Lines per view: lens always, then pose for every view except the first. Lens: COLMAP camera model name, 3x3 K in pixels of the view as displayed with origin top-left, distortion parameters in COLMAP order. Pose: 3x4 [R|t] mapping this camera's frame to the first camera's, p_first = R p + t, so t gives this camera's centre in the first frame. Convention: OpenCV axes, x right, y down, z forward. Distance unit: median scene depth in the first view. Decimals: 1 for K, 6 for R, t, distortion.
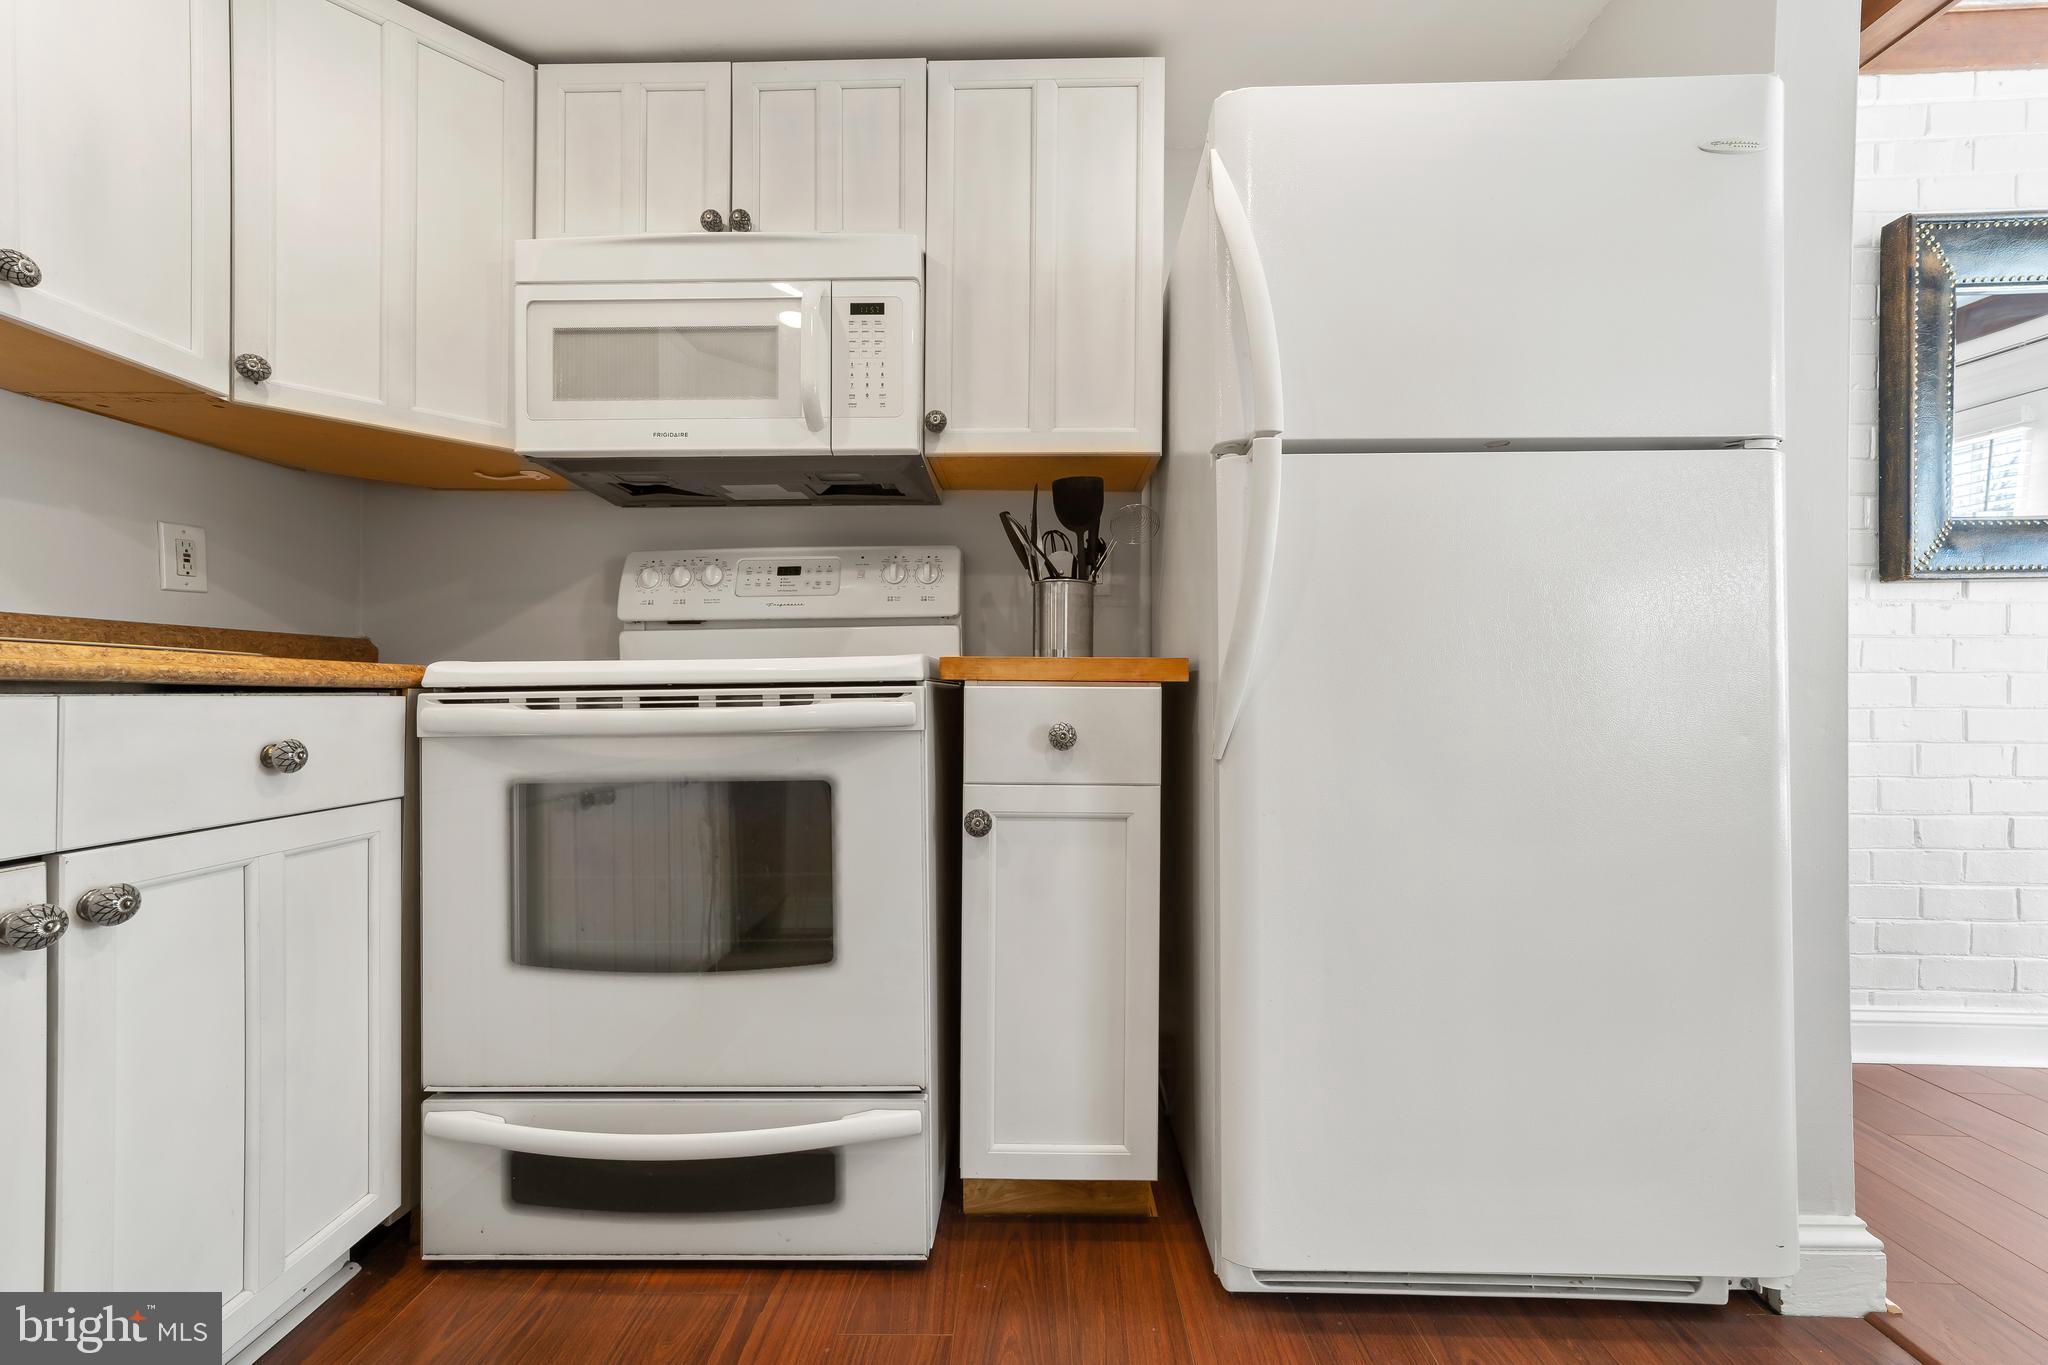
lens RADIAL K [[794.1, 0, 1015.8], [0, 794.1, 687.3], [0, 0, 1]] dist [-0.016561, 0.007637]
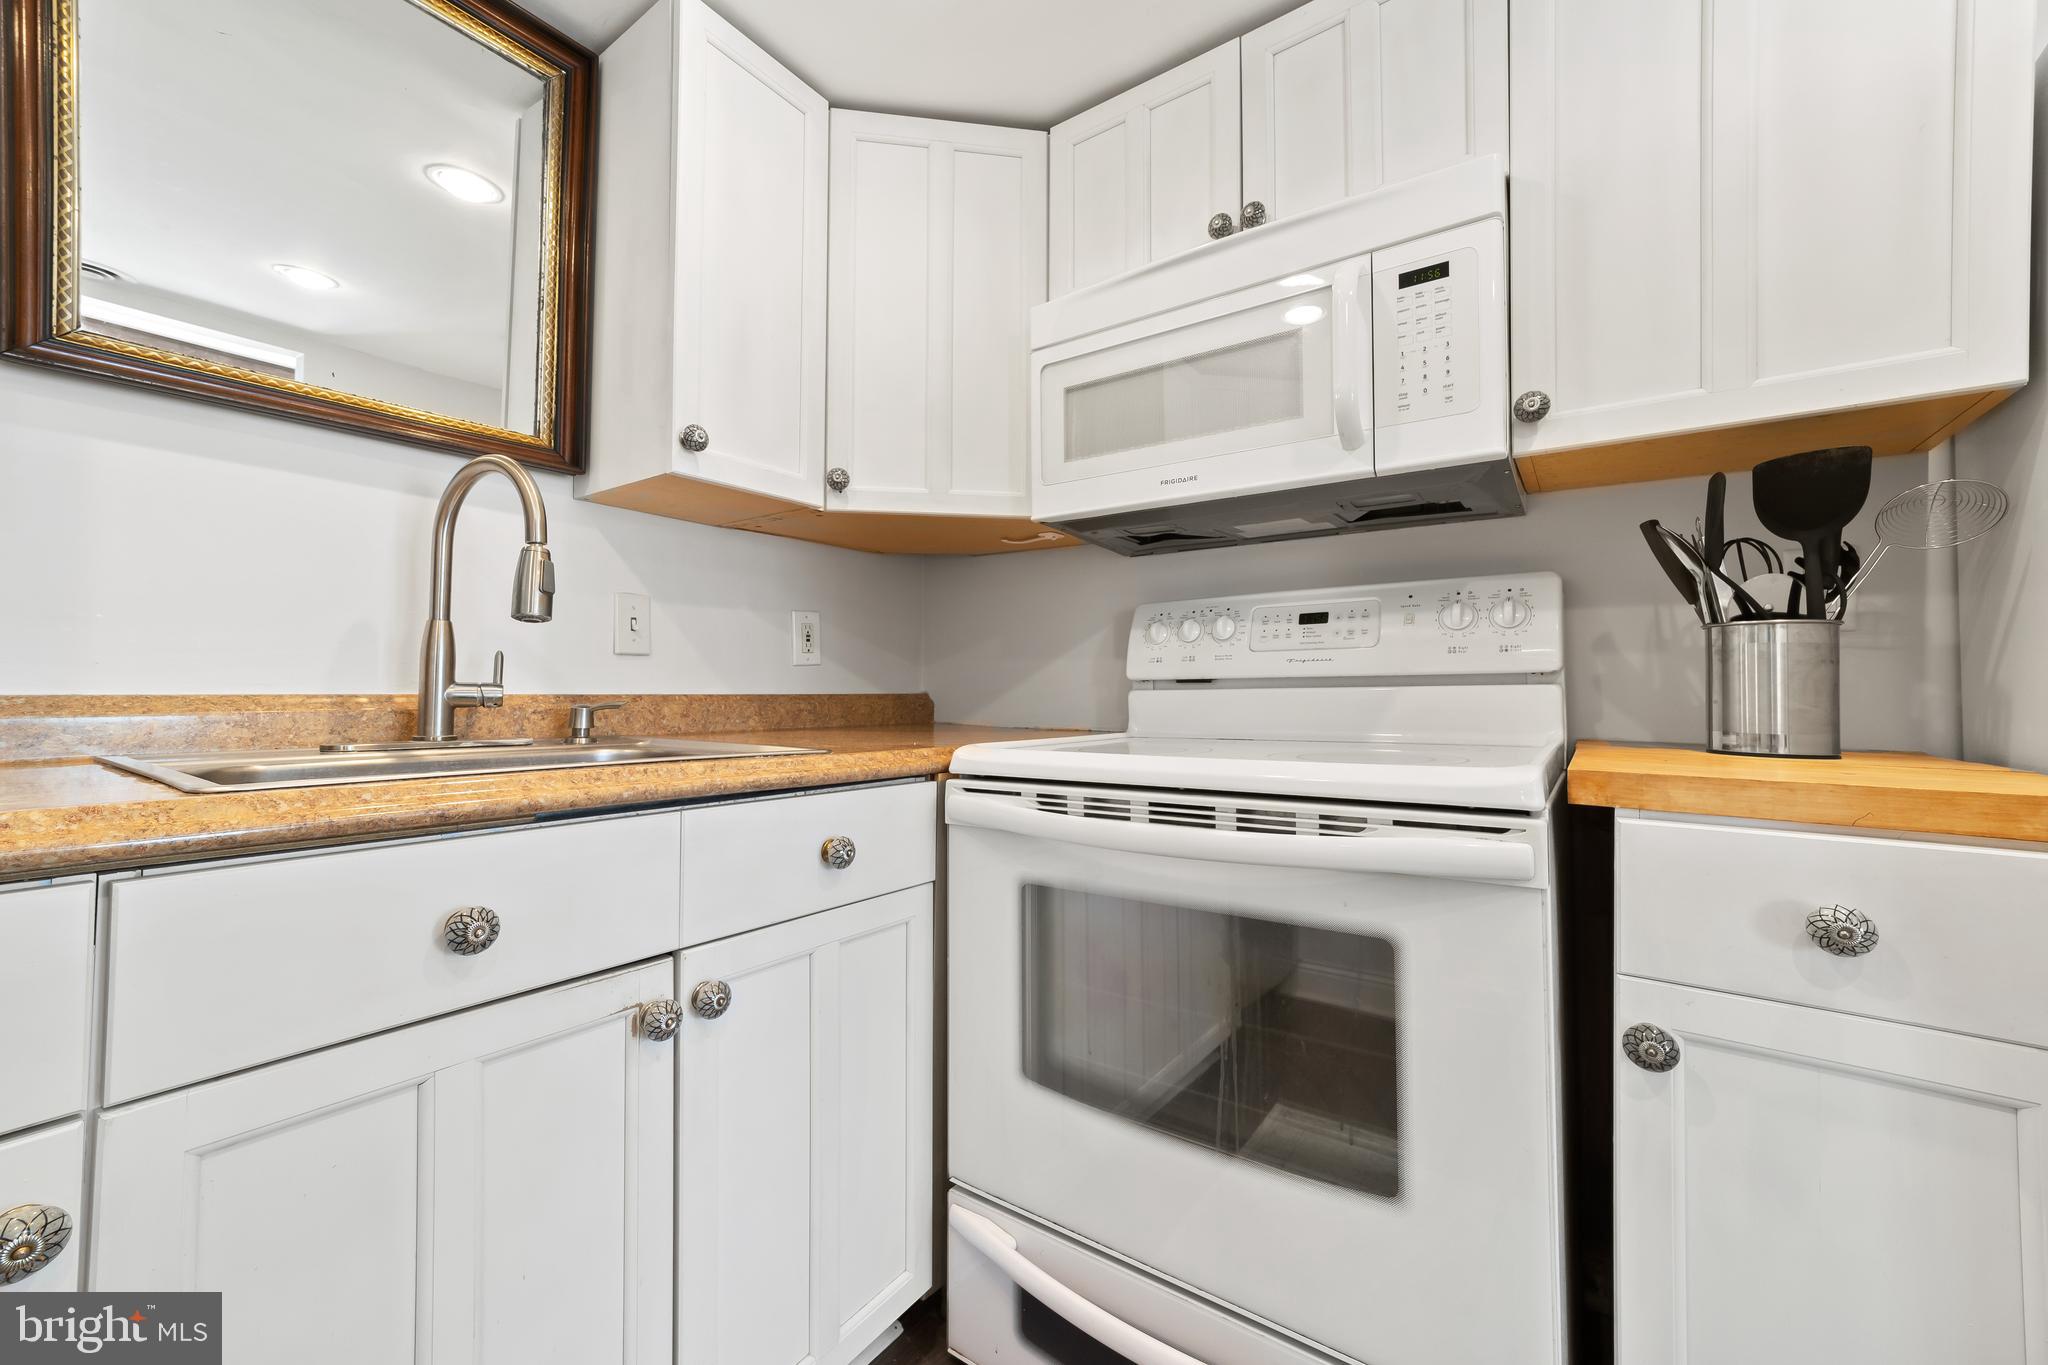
lens RADIAL K [[810.9, 0, 1024.0], [0, 810.9, 682.5], [0, 0, 1]] dist [-0.018698, 0.008593]
pose [[0.827057, -0.010500, -0.562020, -0.075363], [0.002236, 0.999879, -0.015389, -0.082003], [0.562113, 0.011471, 0.826981, 0.161686]]
